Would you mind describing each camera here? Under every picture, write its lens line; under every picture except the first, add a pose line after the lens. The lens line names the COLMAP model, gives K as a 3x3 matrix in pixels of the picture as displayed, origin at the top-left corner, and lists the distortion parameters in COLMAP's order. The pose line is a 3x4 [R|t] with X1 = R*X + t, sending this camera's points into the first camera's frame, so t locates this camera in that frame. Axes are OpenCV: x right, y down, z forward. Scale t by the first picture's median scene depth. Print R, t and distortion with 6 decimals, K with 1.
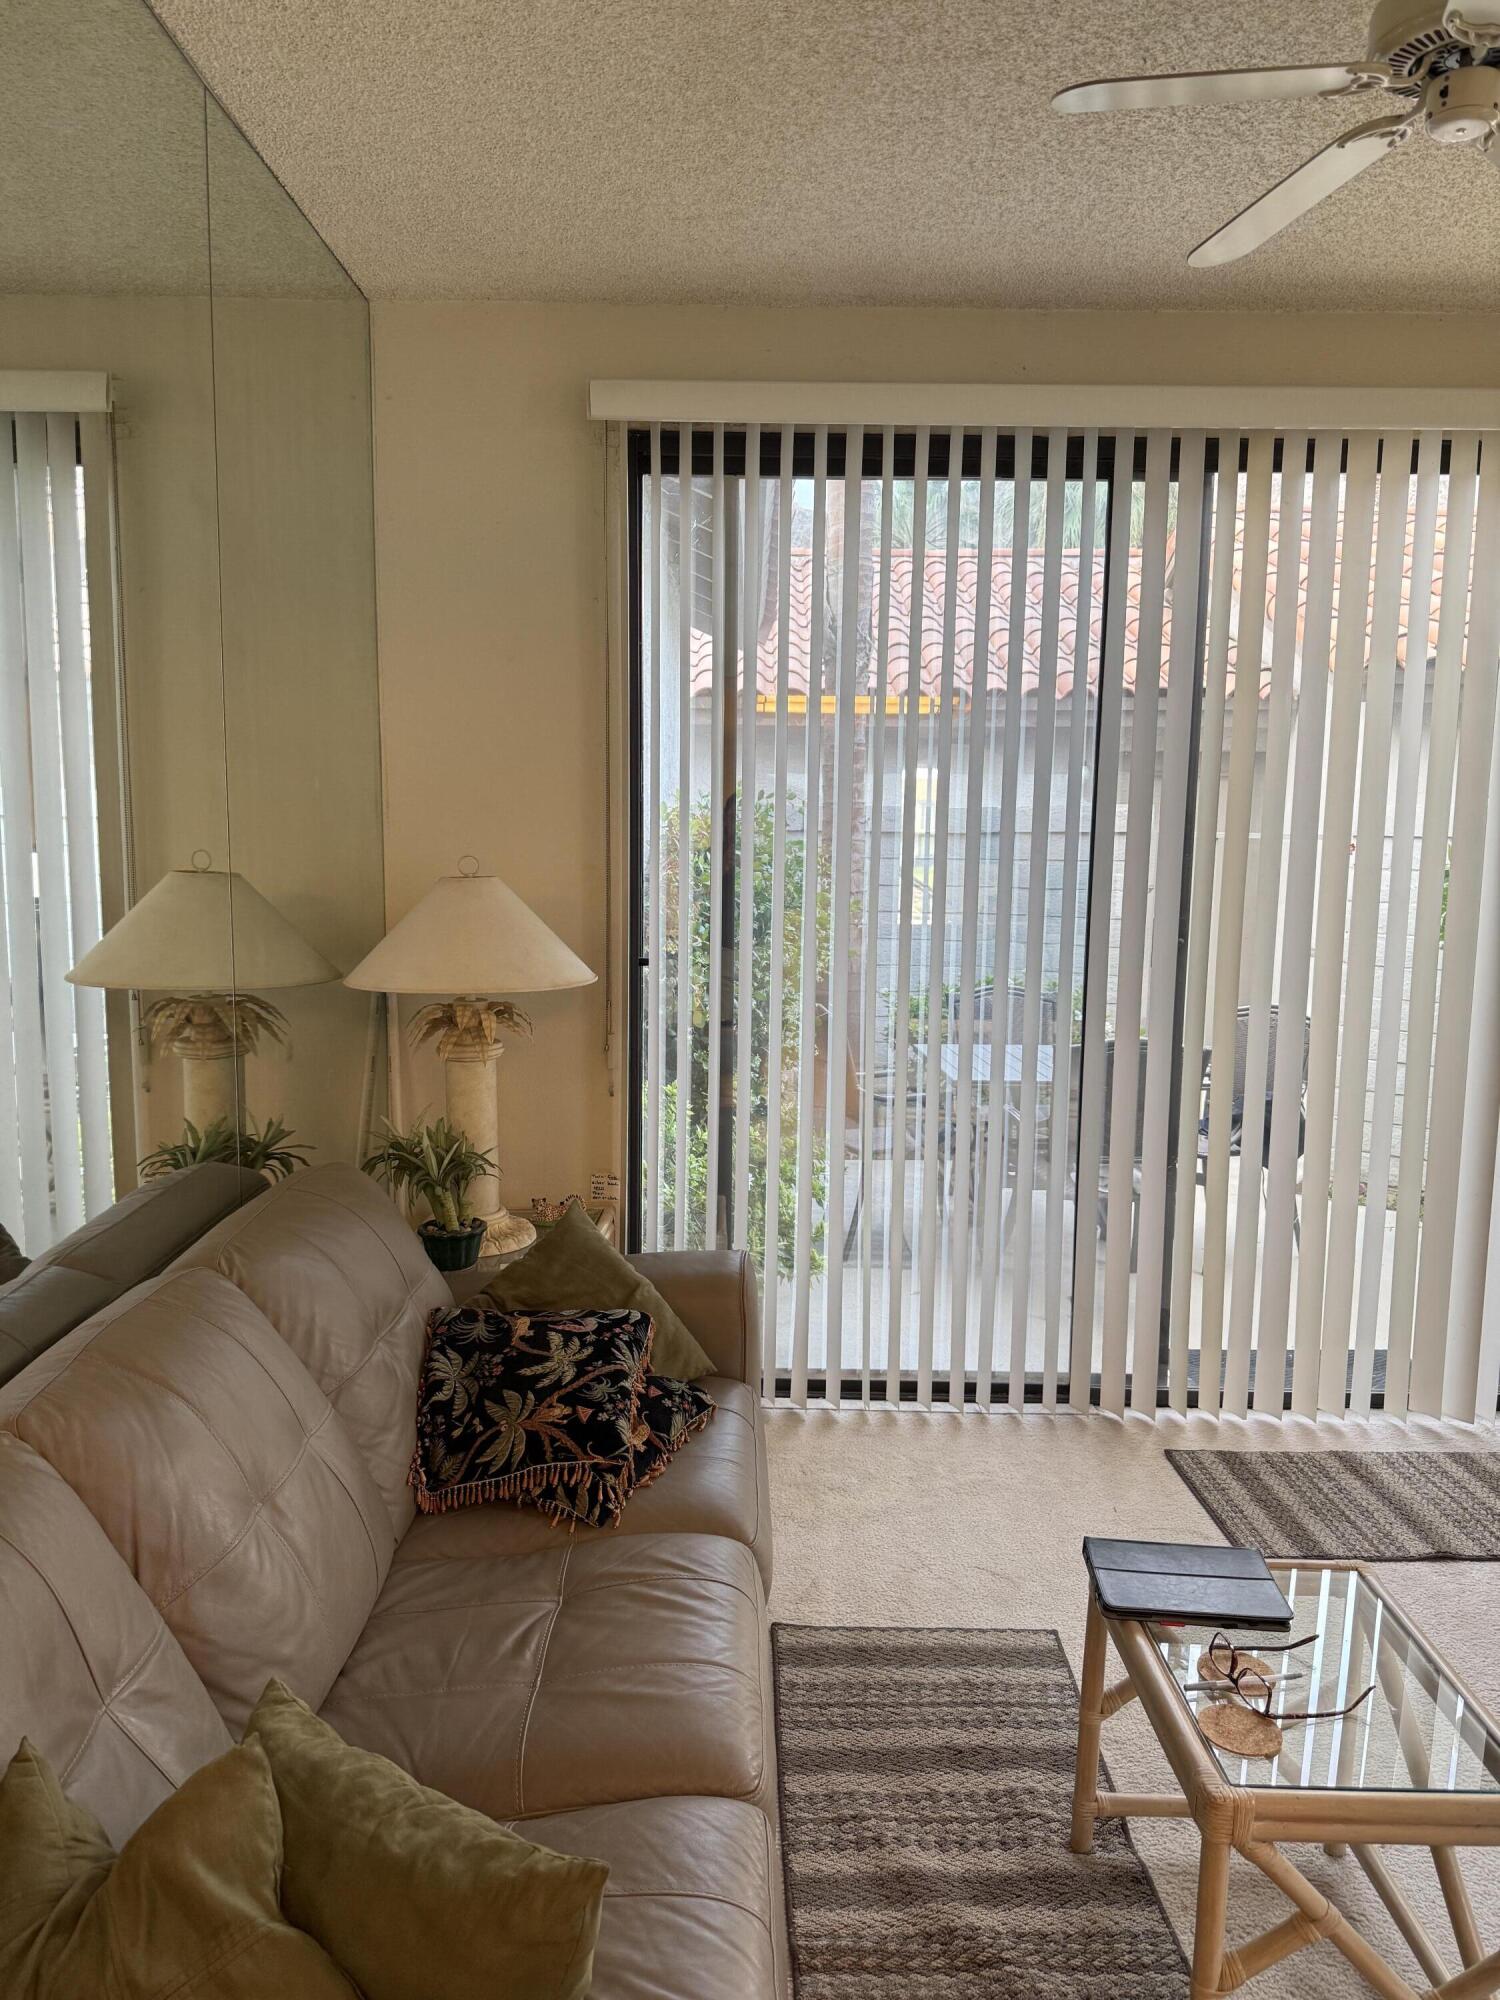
lens RADIAL K [[1412.0, 0, 762.2], [0, 1412.0, 996.5], [0, 0, 1]] dist [0.041055, -0.000451]
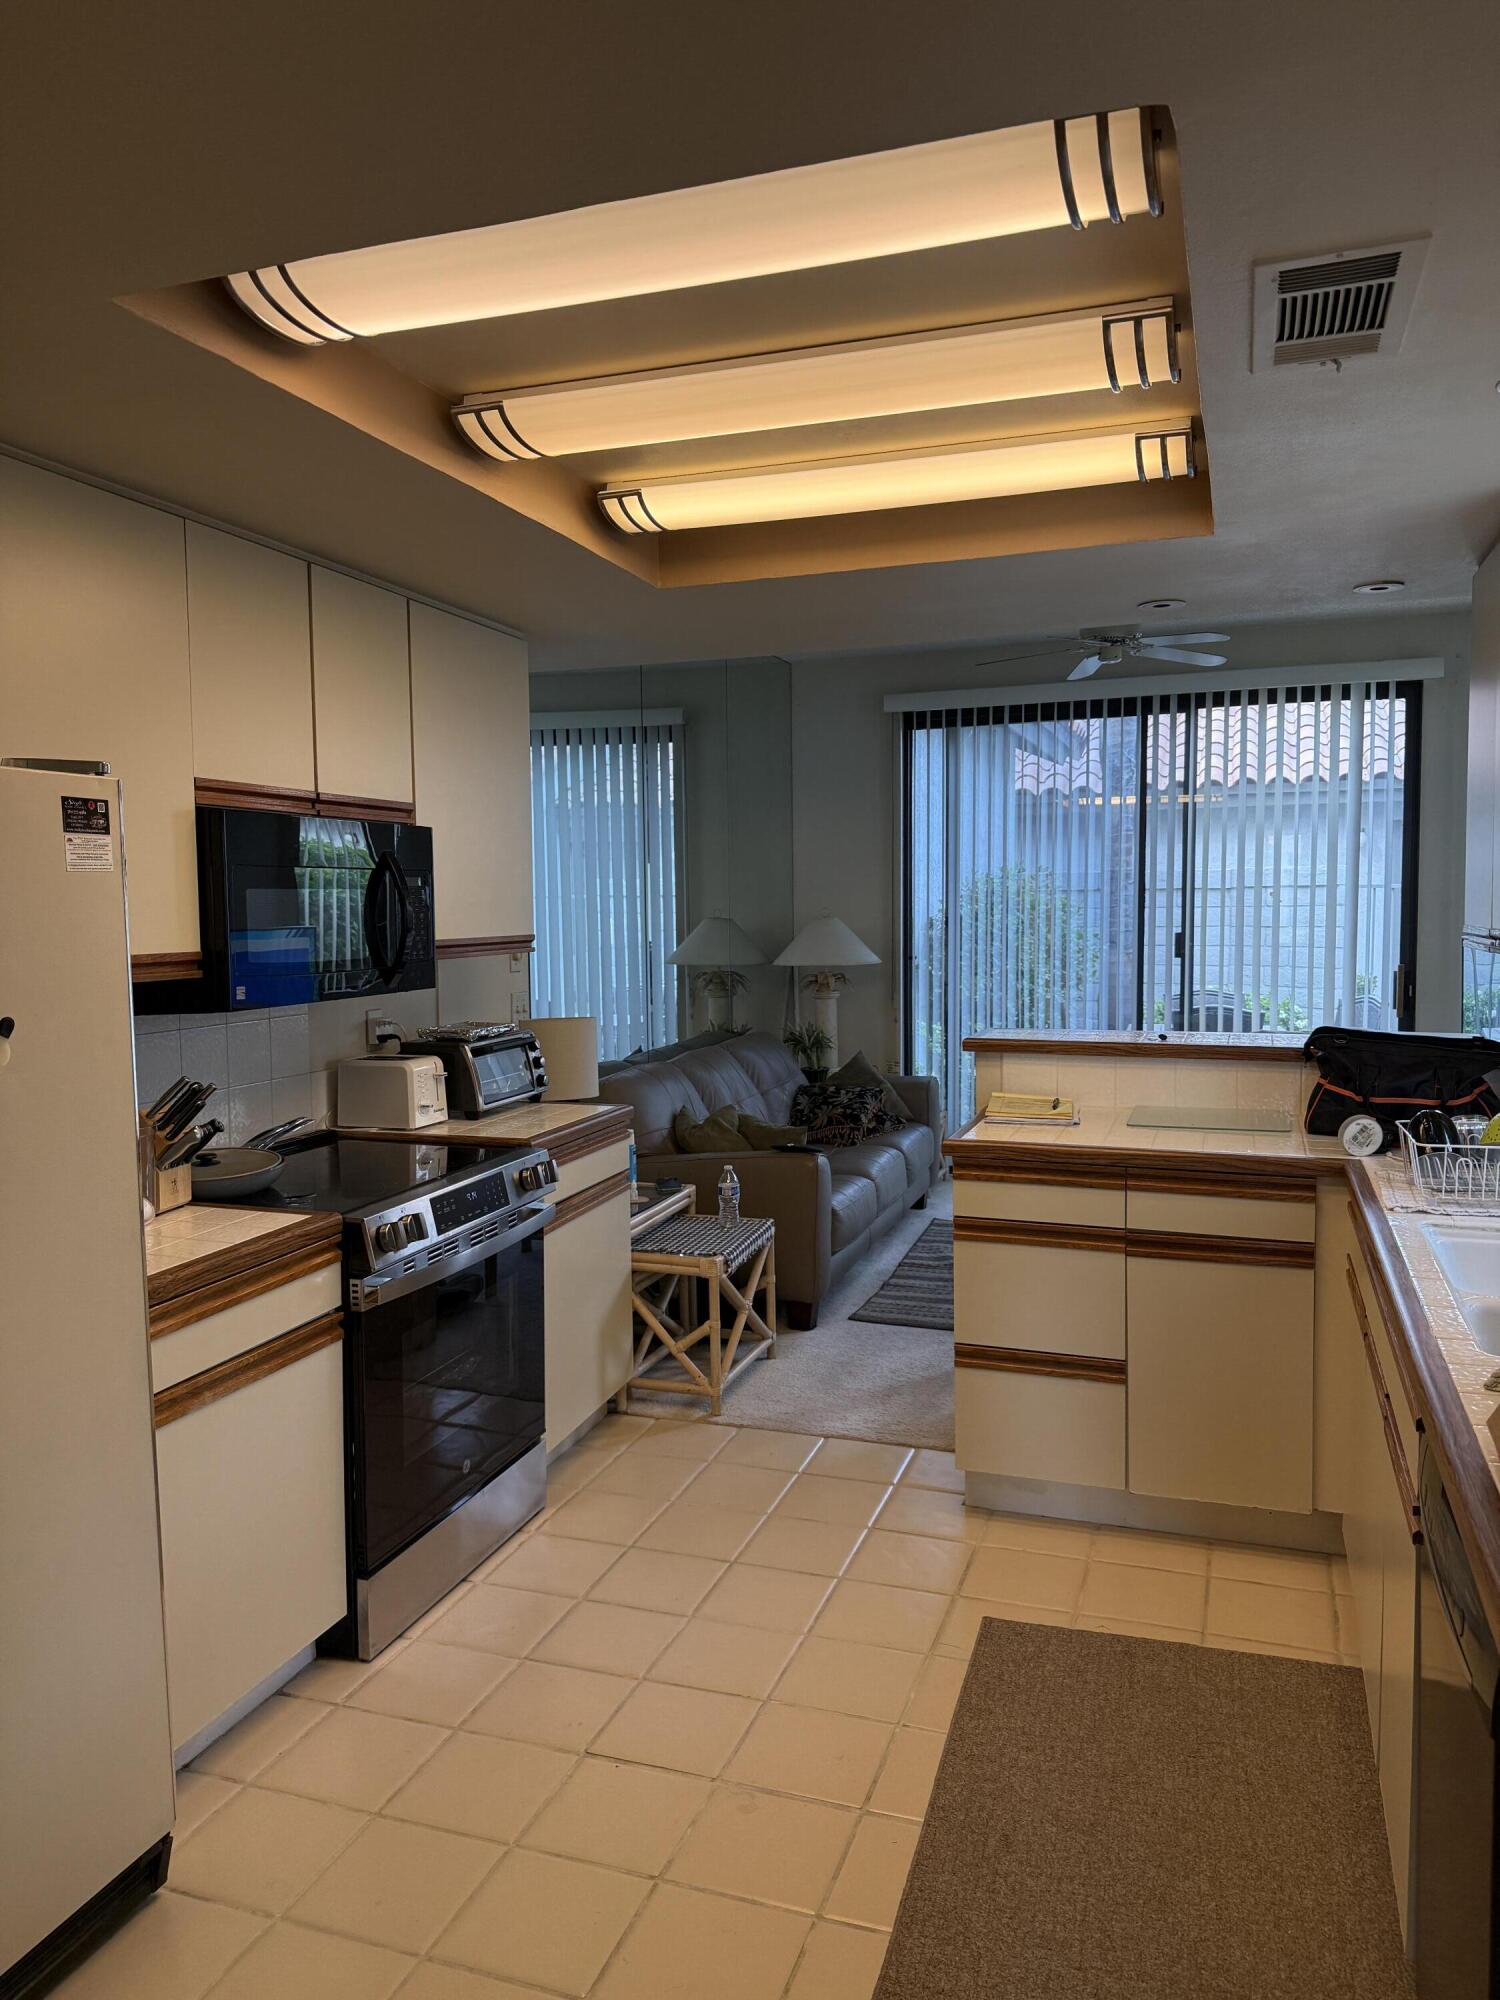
lens RADIAL K [[1412.0, 0, 749.9], [0, 1412.0, 1003.6], [0, 0, 1]] dist [0.041055, -0.000451]
pose [[0.943043, -0.000531, -0.332672, 0.439812], [-0.014033, 0.999045, -0.041376, 0.151085], [0.332376, 0.043688, 0.942135, -1.192355]]
